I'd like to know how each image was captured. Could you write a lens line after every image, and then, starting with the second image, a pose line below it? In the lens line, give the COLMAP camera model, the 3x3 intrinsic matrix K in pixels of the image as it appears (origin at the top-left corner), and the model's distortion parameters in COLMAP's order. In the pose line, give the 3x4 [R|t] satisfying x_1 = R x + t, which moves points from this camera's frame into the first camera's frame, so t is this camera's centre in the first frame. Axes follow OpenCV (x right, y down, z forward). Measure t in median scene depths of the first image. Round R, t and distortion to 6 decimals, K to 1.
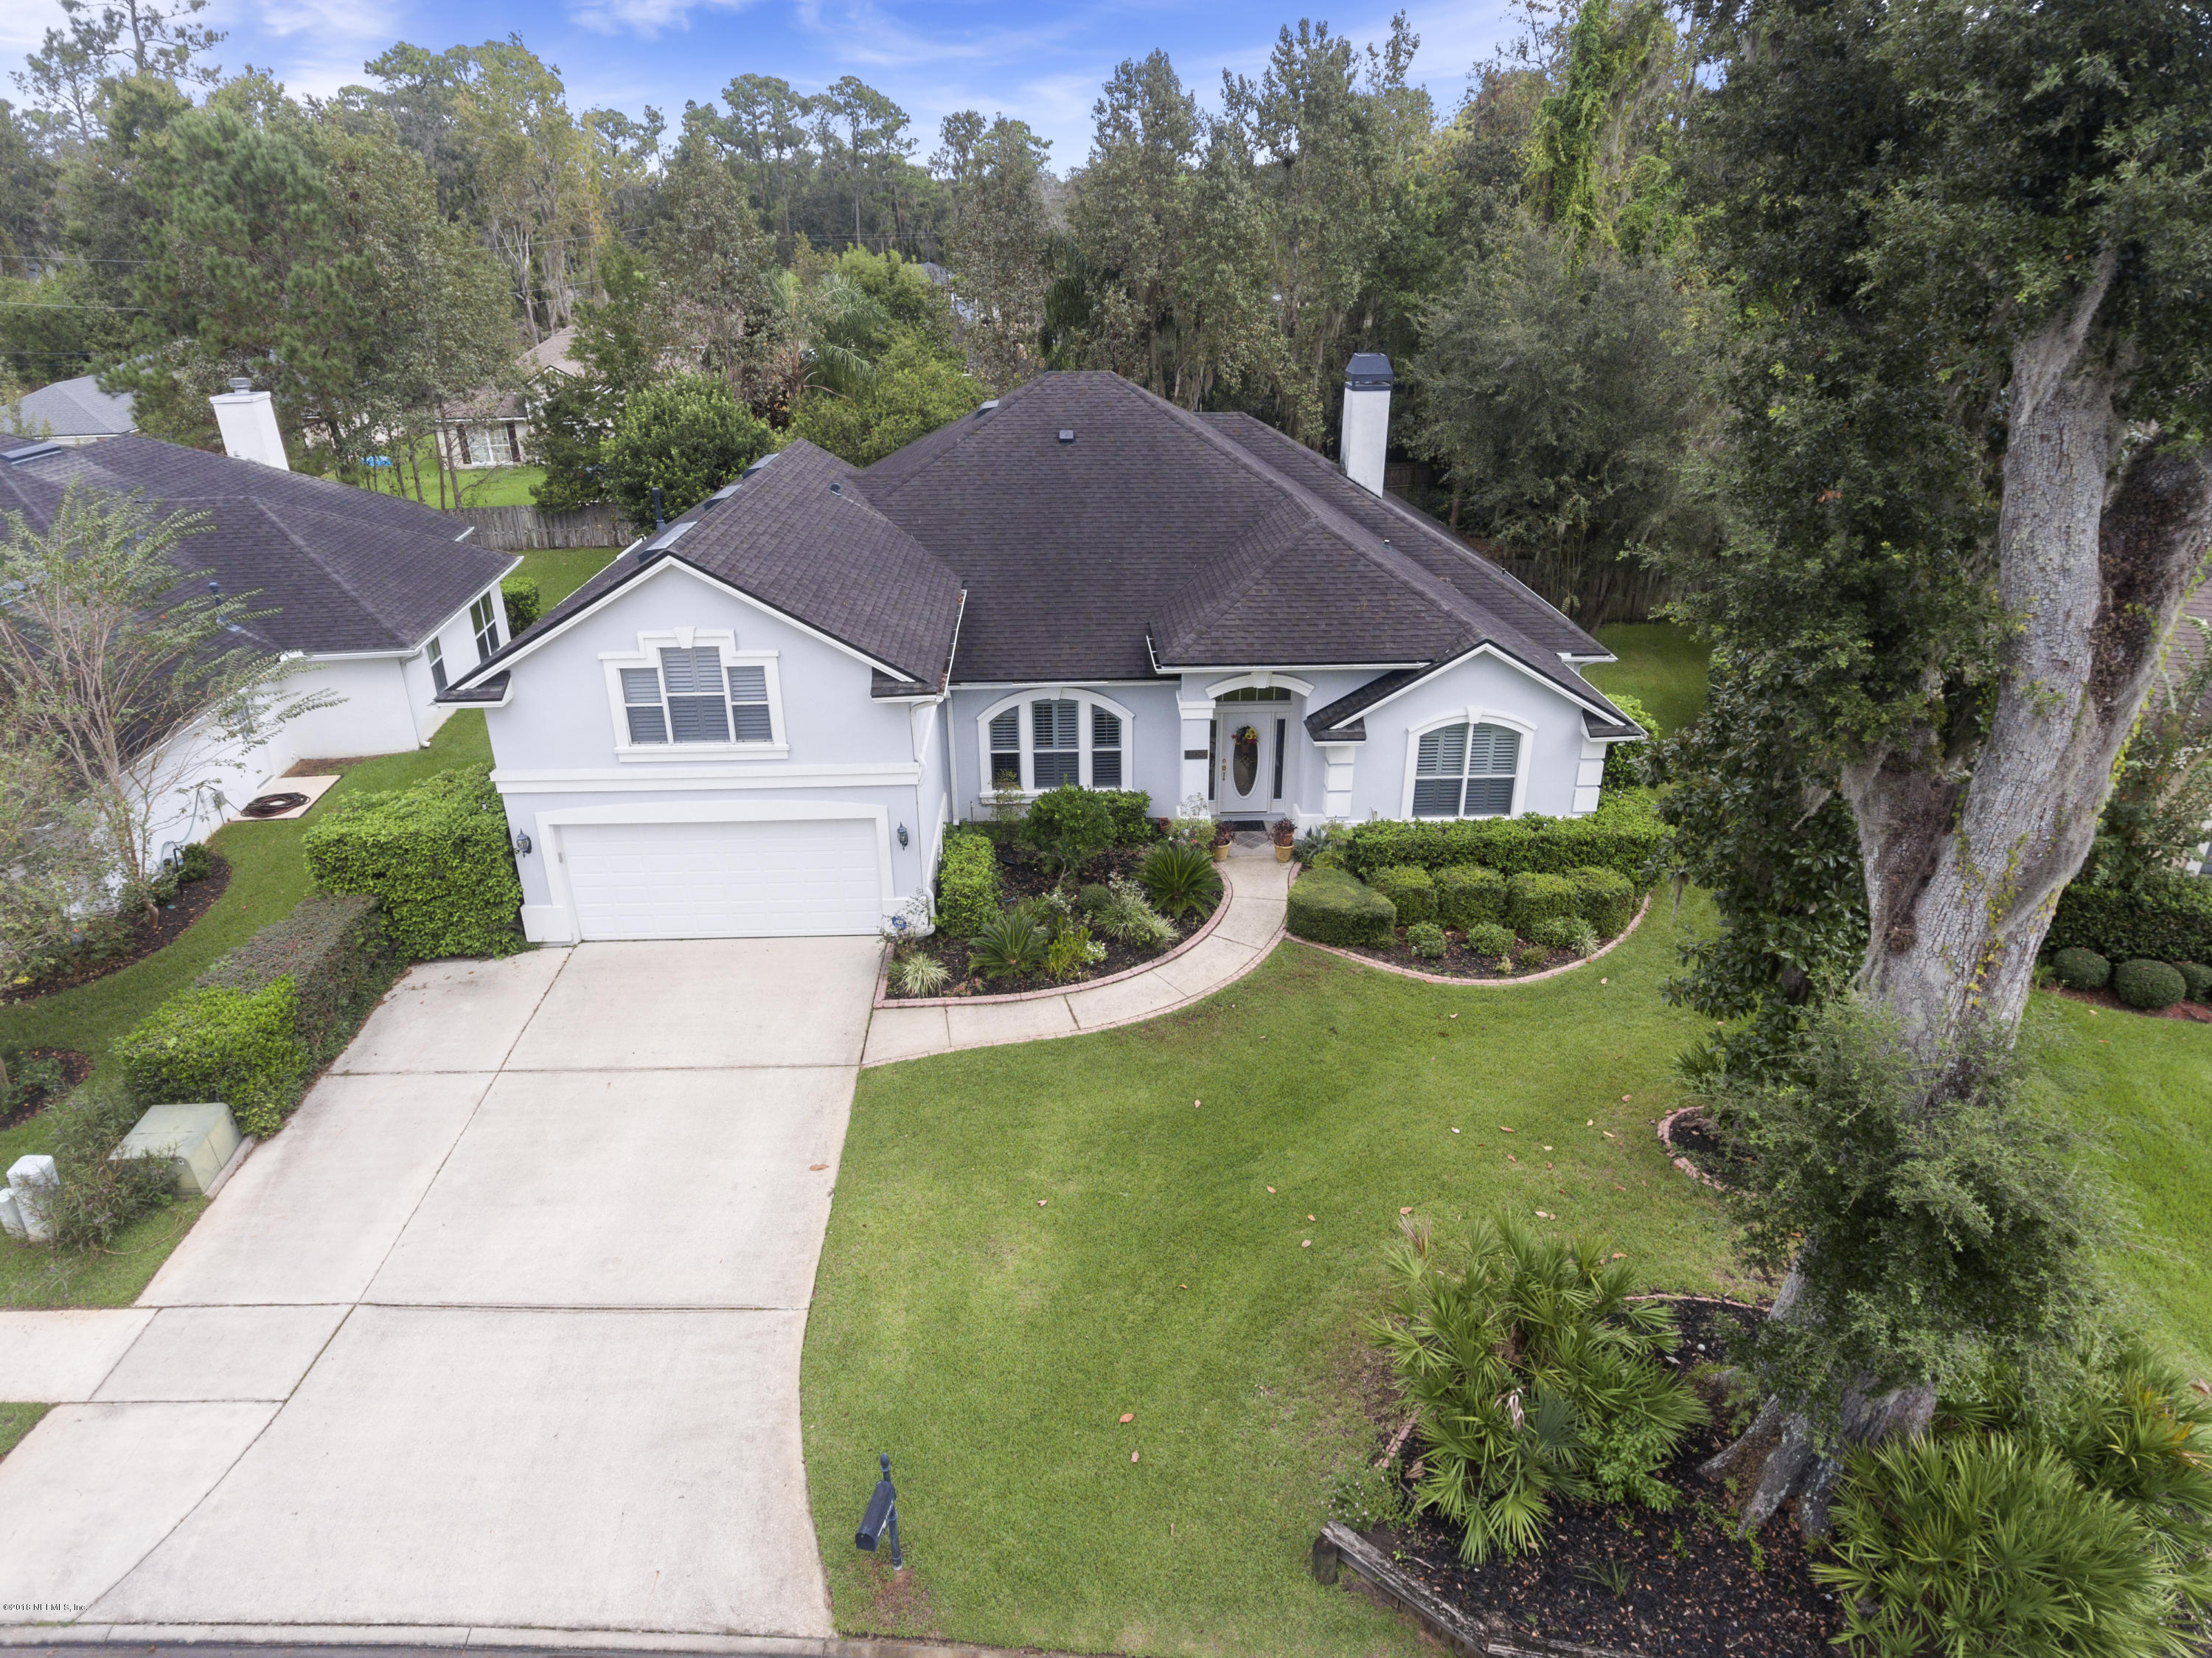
lens RADIAL K [[1275.9, 0, 1106.0], [0, 1275.9, 829.0], [0, 0, 1]] dist [-0.009709, 0.000048]
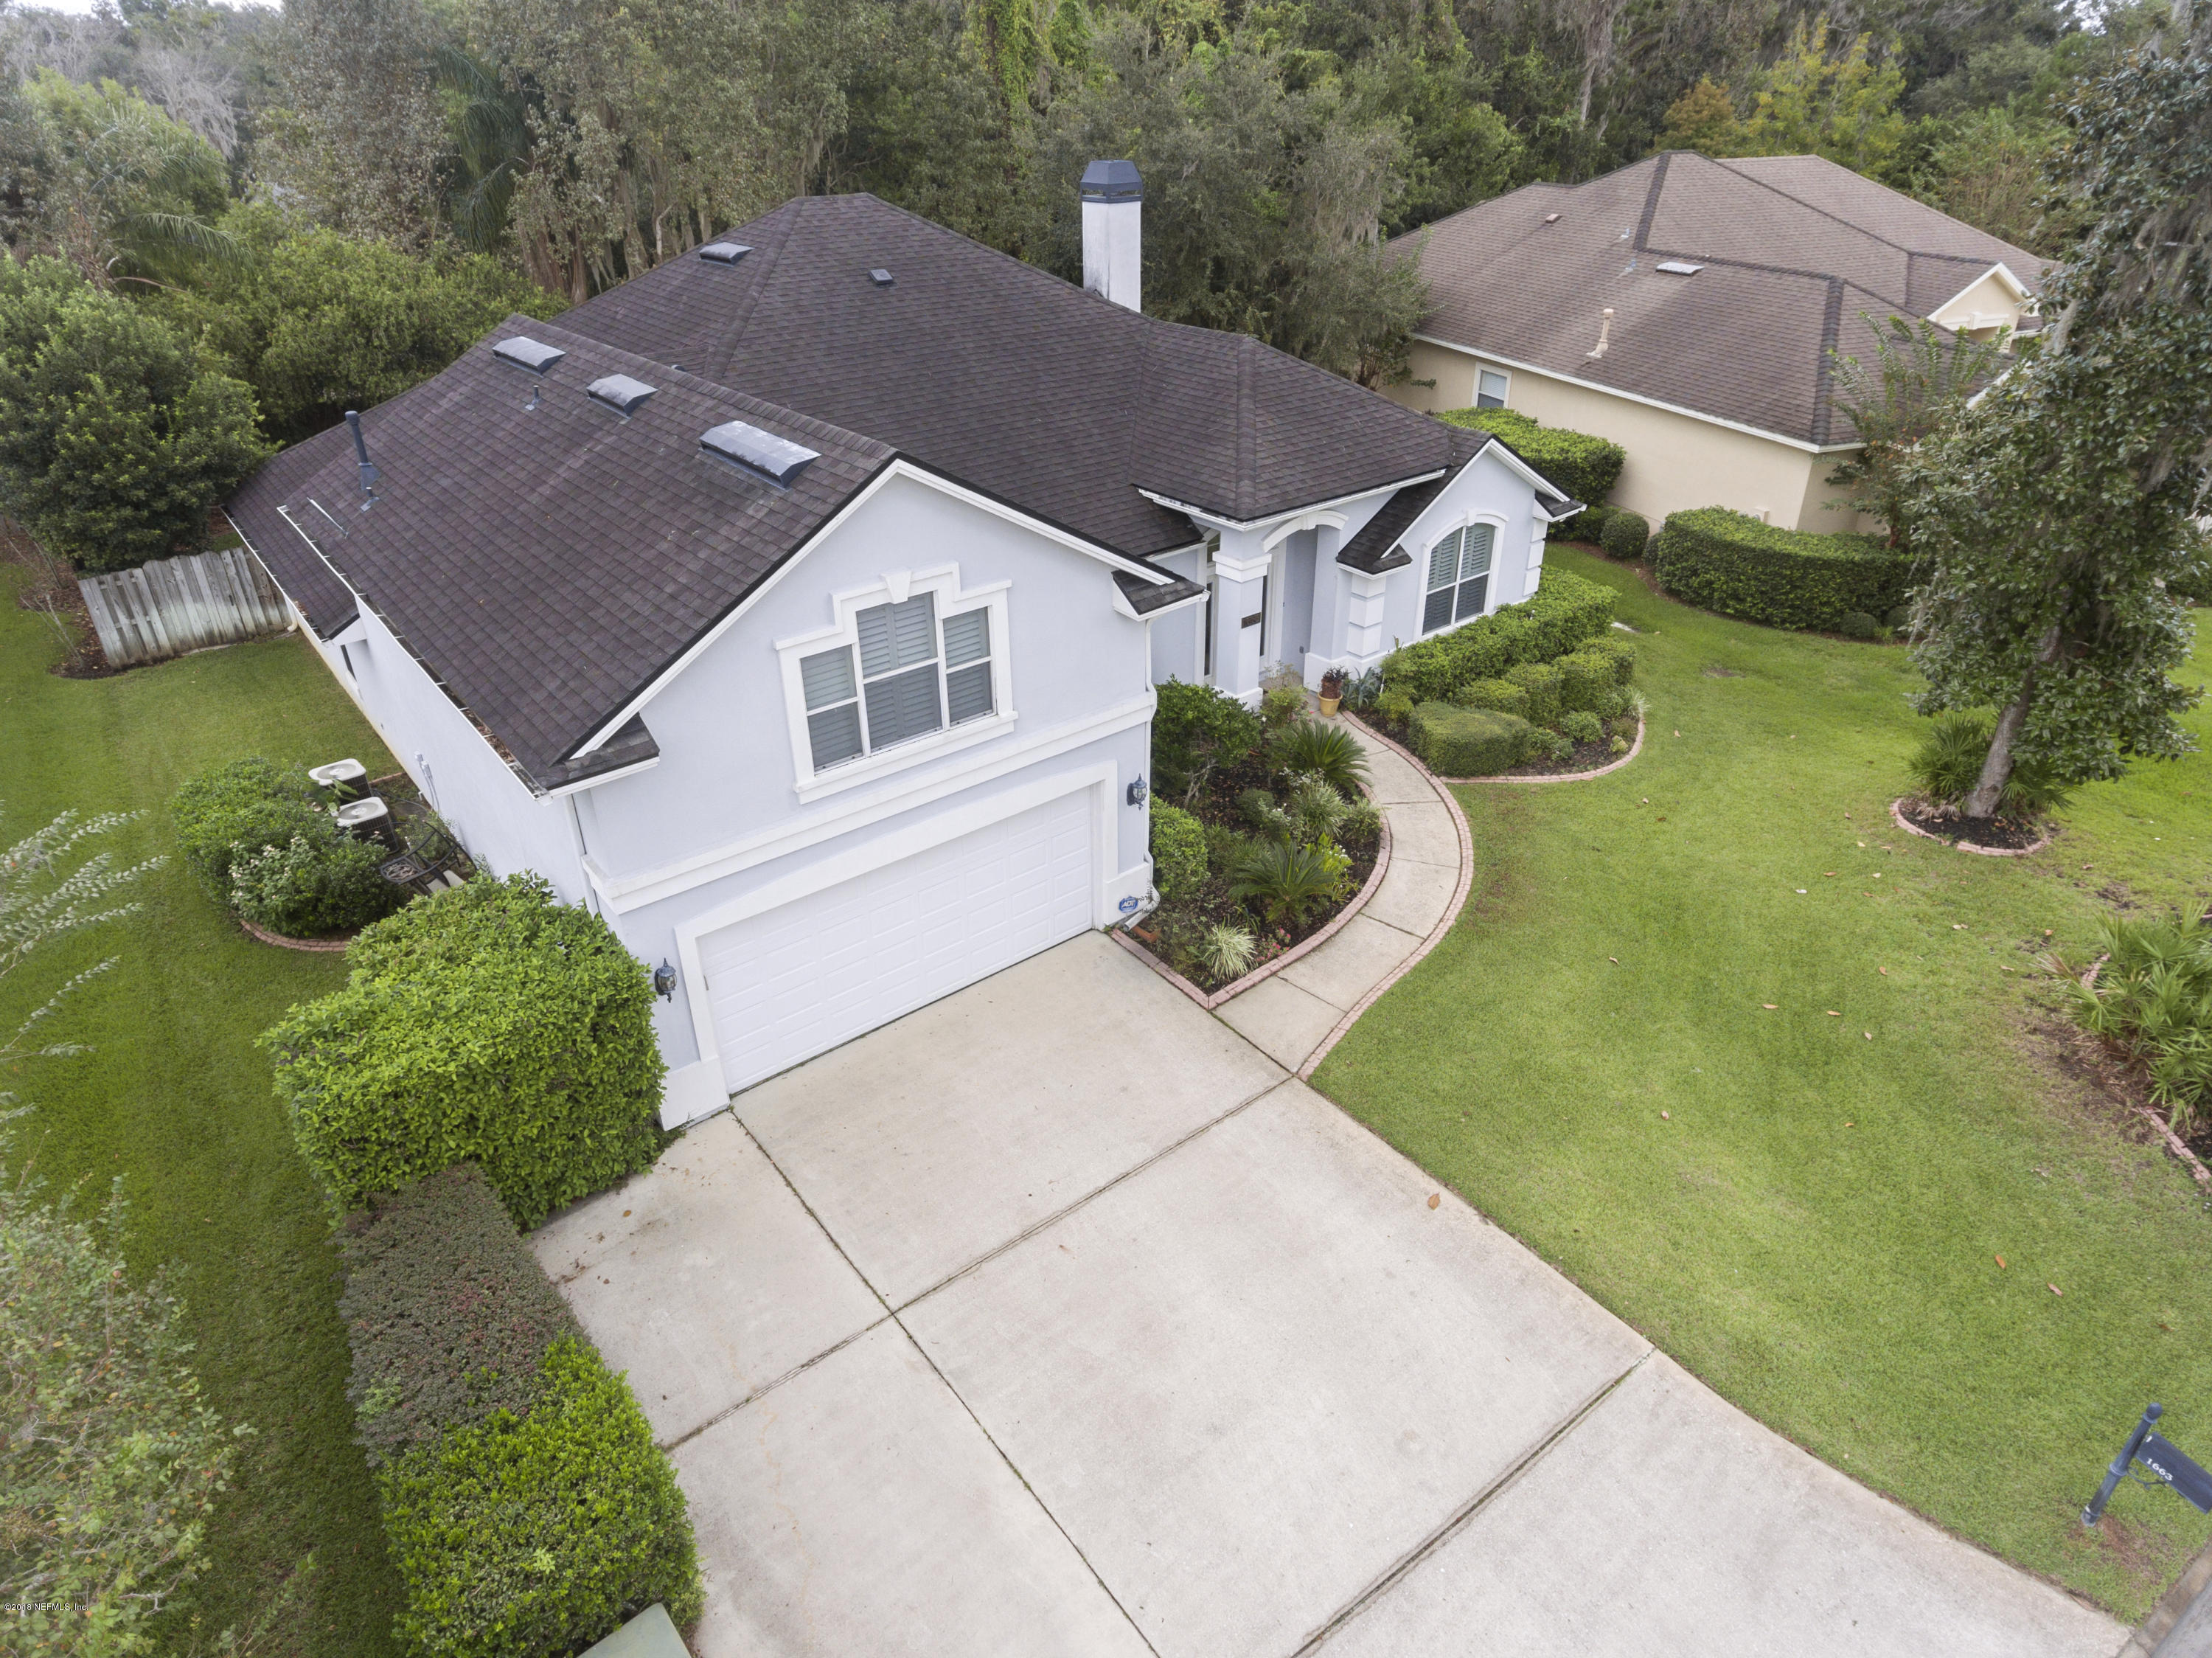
lens RADIAL K [[1275.9, 0, 1106.0], [0, 1275.9, 829.0], [0, 0, 1]] dist [-0.009709, 0.000048]
pose [[0.806635, -0.304599, 0.506517, -0.560877], [0.260055, 0.952473, 0.158639, -0.098495], [-0.530765, 0.003759, 0.847511, 0.355976]]
